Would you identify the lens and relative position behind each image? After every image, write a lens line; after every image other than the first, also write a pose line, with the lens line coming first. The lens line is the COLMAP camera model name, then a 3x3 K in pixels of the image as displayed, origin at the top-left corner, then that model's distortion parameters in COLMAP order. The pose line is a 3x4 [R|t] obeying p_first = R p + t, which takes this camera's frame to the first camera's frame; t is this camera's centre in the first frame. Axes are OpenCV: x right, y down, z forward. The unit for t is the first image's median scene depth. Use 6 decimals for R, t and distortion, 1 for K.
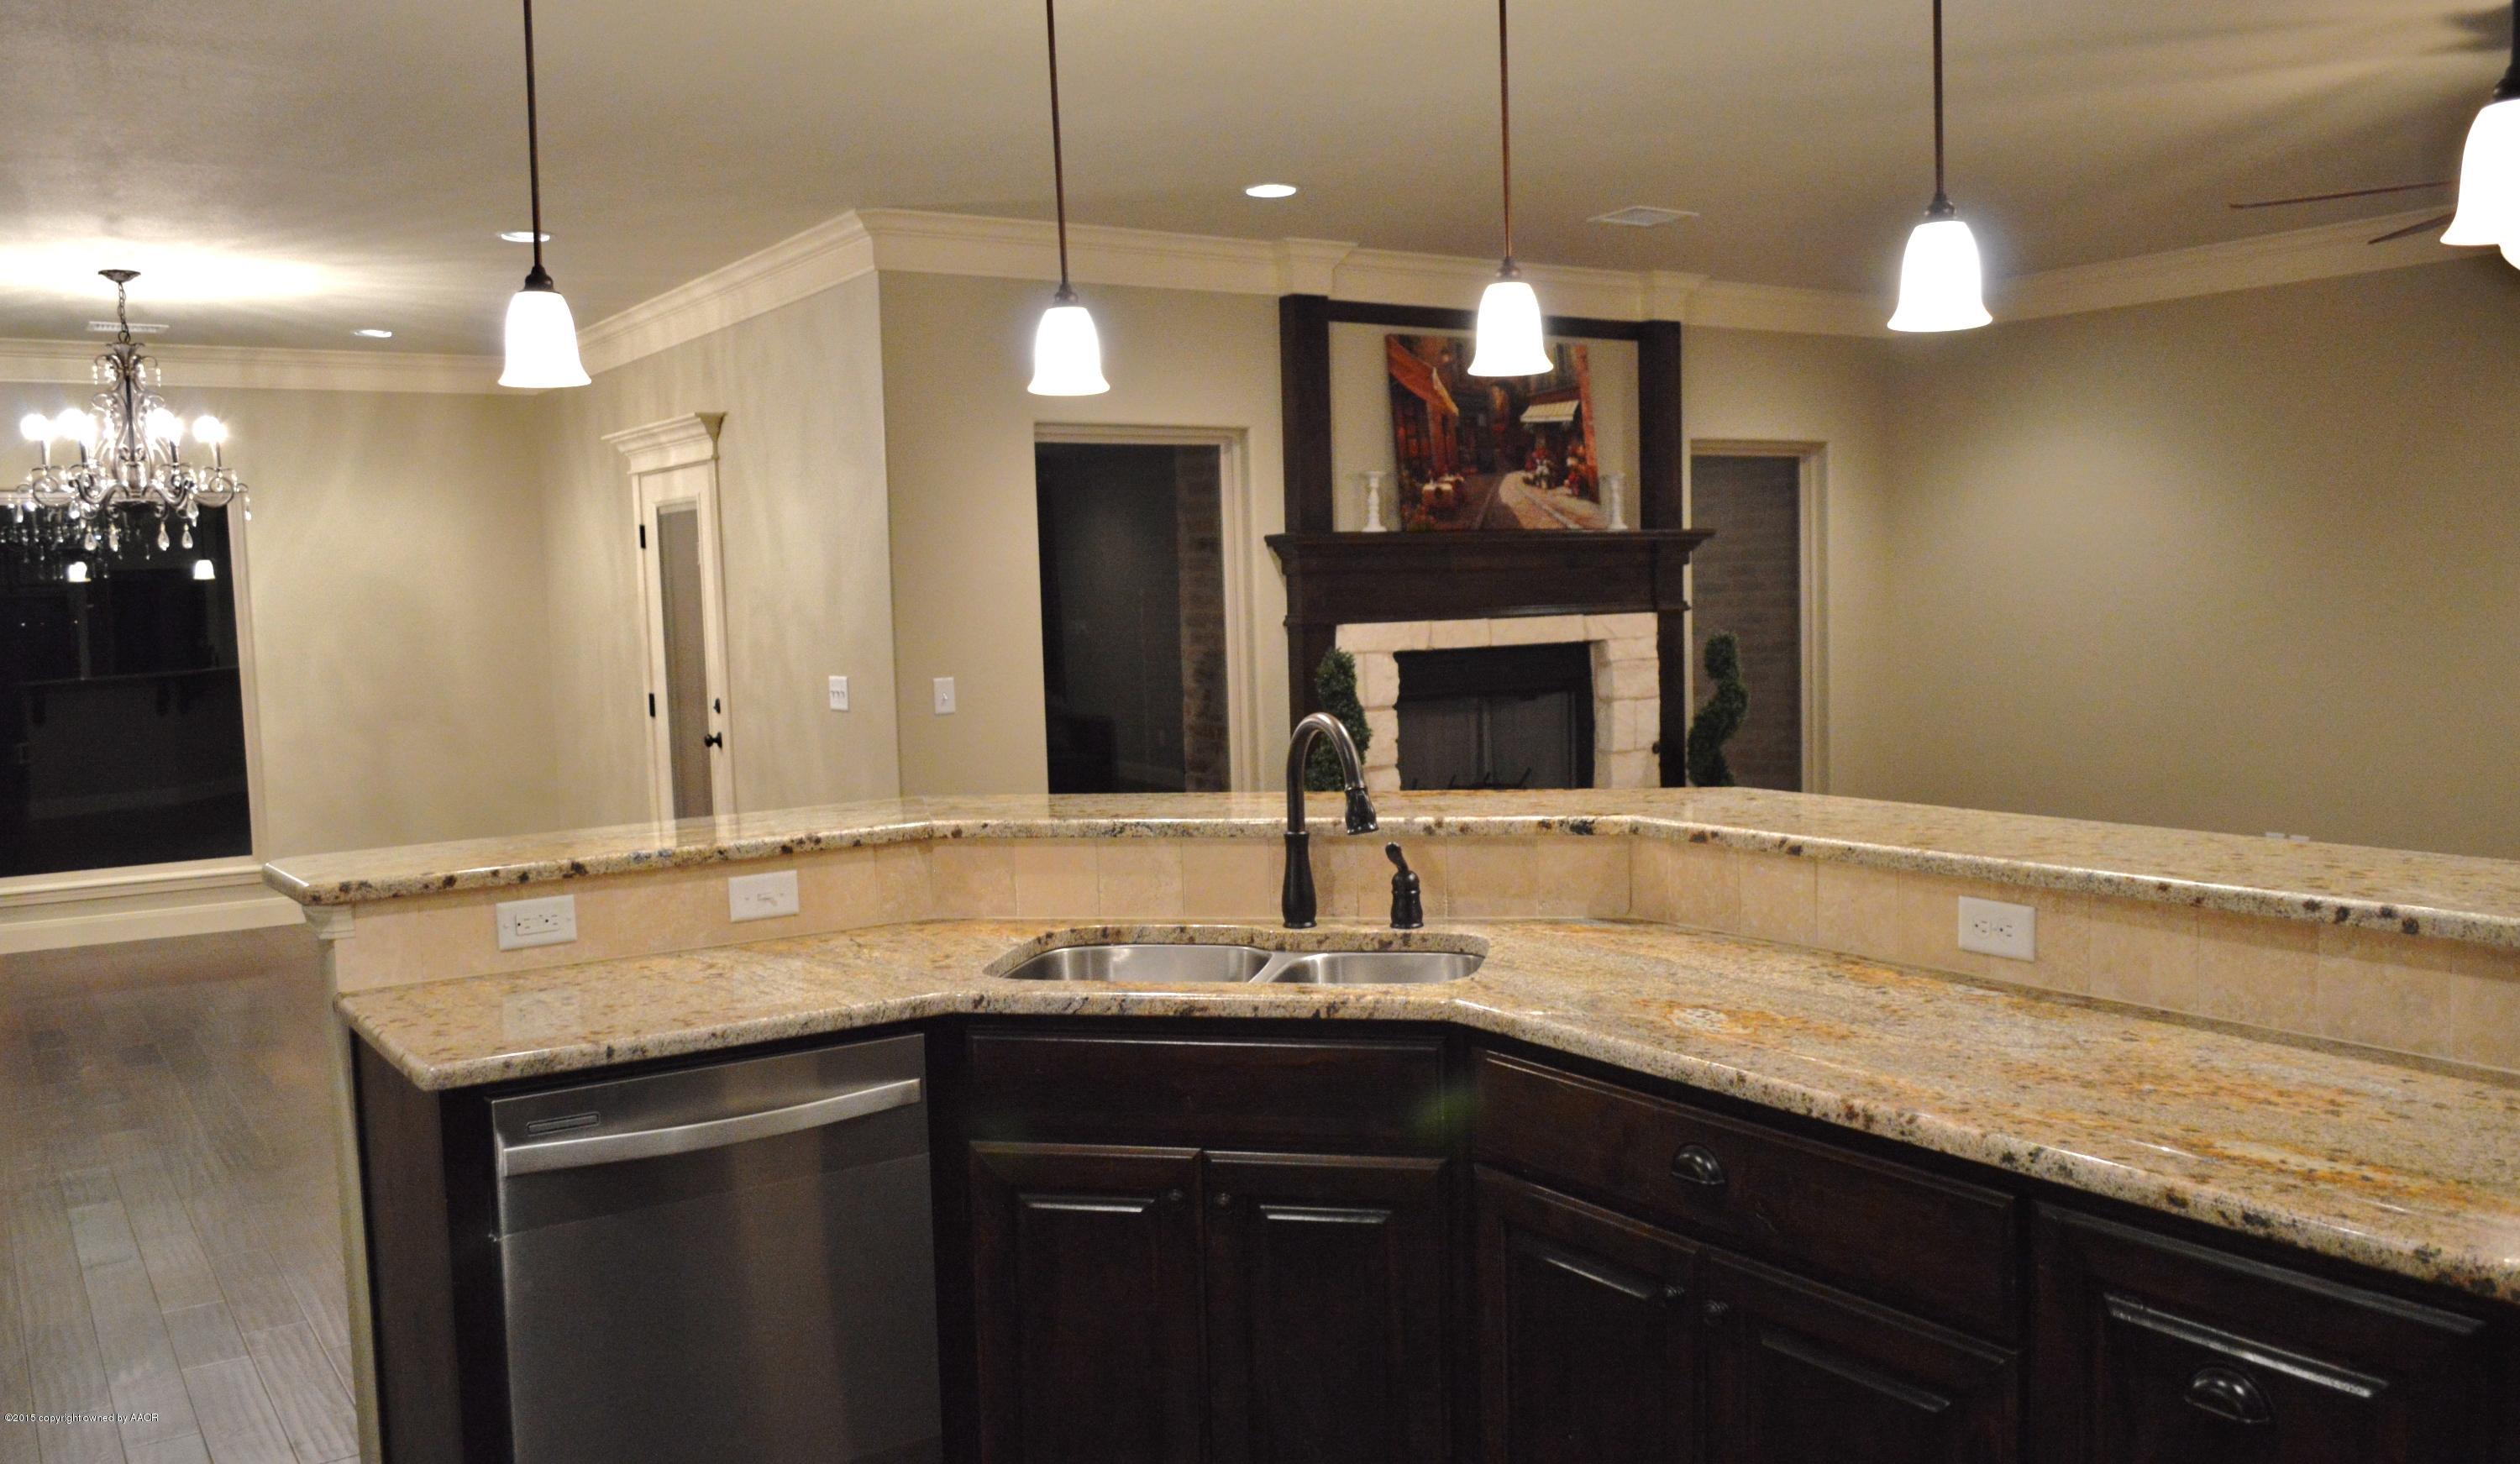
lens RADIAL K [[1987.5, 0, 1260.0], [0, 1987.5, 732.0], [0, 0, 1]] dist [-0.012172, 0.005087]
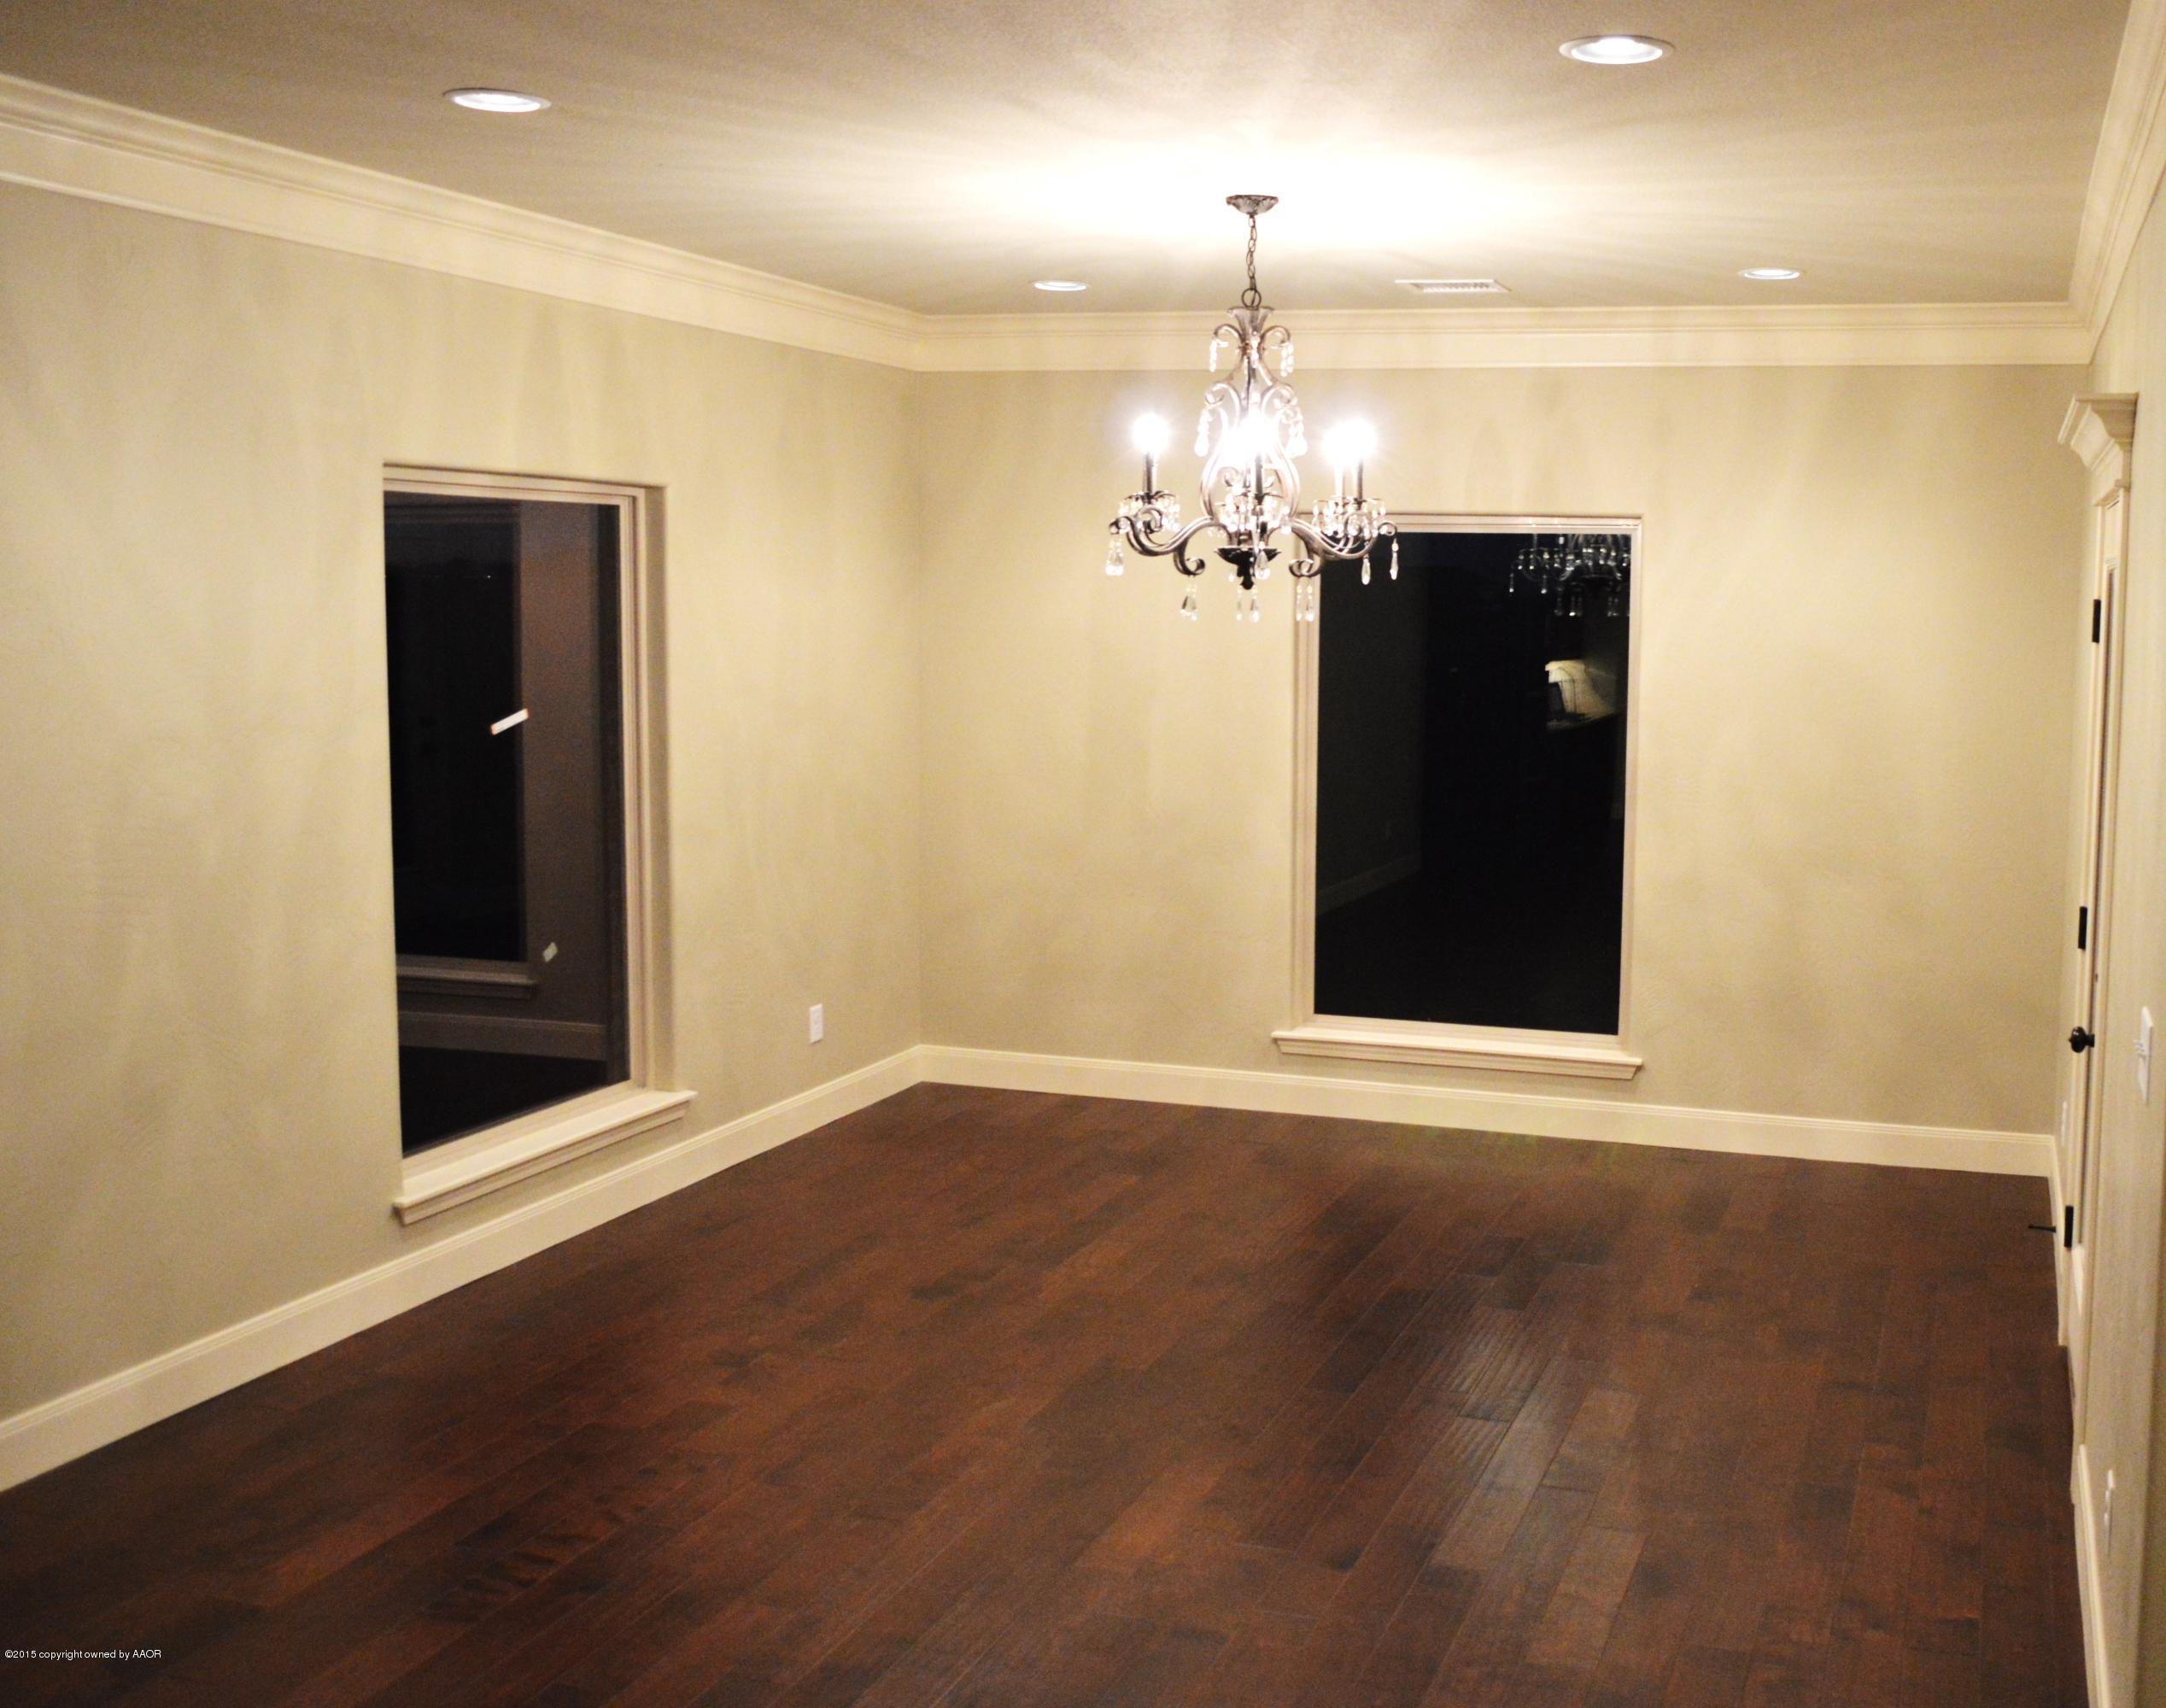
lens RADIAL K [[2266.0, 0, 1402.4], [0, 2266.0, 848.2], [0, 0, 1]] dist [-0.011795, -0.007295]
pose [[0.657879, 0.127438, -0.742264, 0.041456], [-0.094675, 0.991755, 0.086360, -0.088266], [0.747149, 0.013460, 0.664520, 0.540315]]
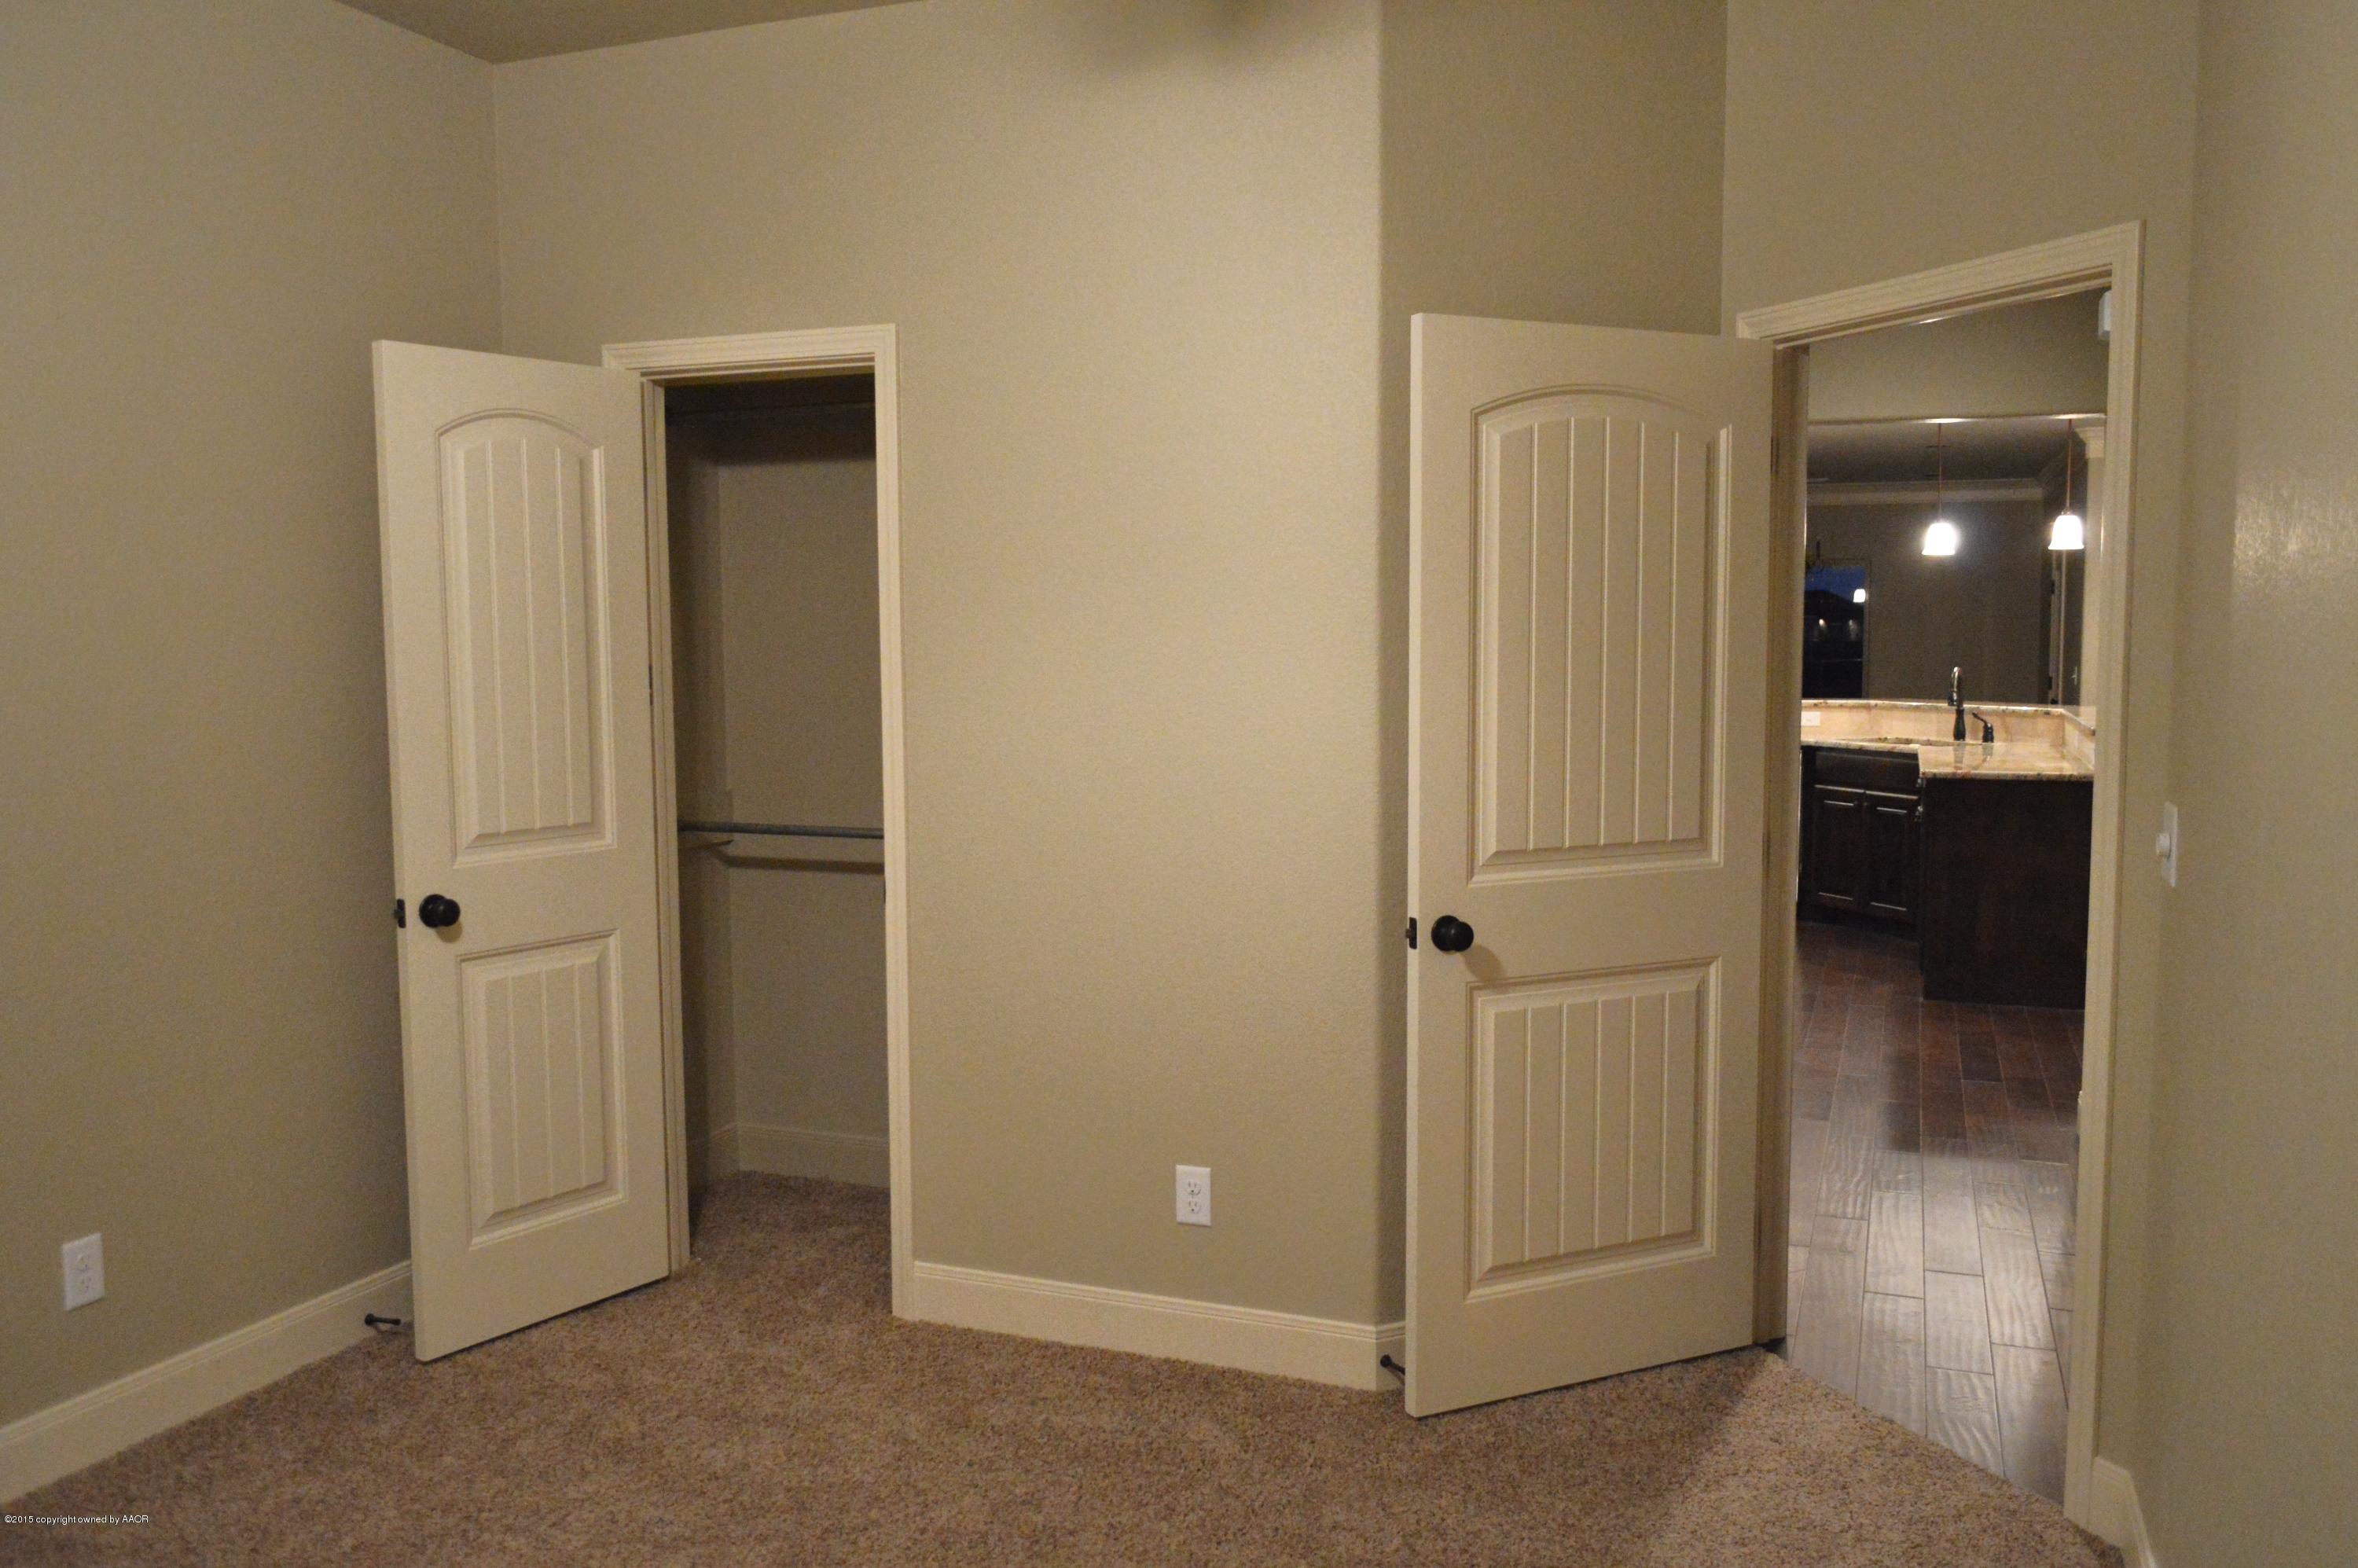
lens RADIAL K [[1863.2, 0, 1179.0], [0, 1863.2, 784.0], [0, 0, 1]] dist [-0.010604, 0.003062]
pose [[0.568363, 0.097745, -0.816951, 0.714716], [-0.074974, 0.994940, 0.066880, 0.028710], [0.819355, 0.023238, 0.572816, -0.663052]]
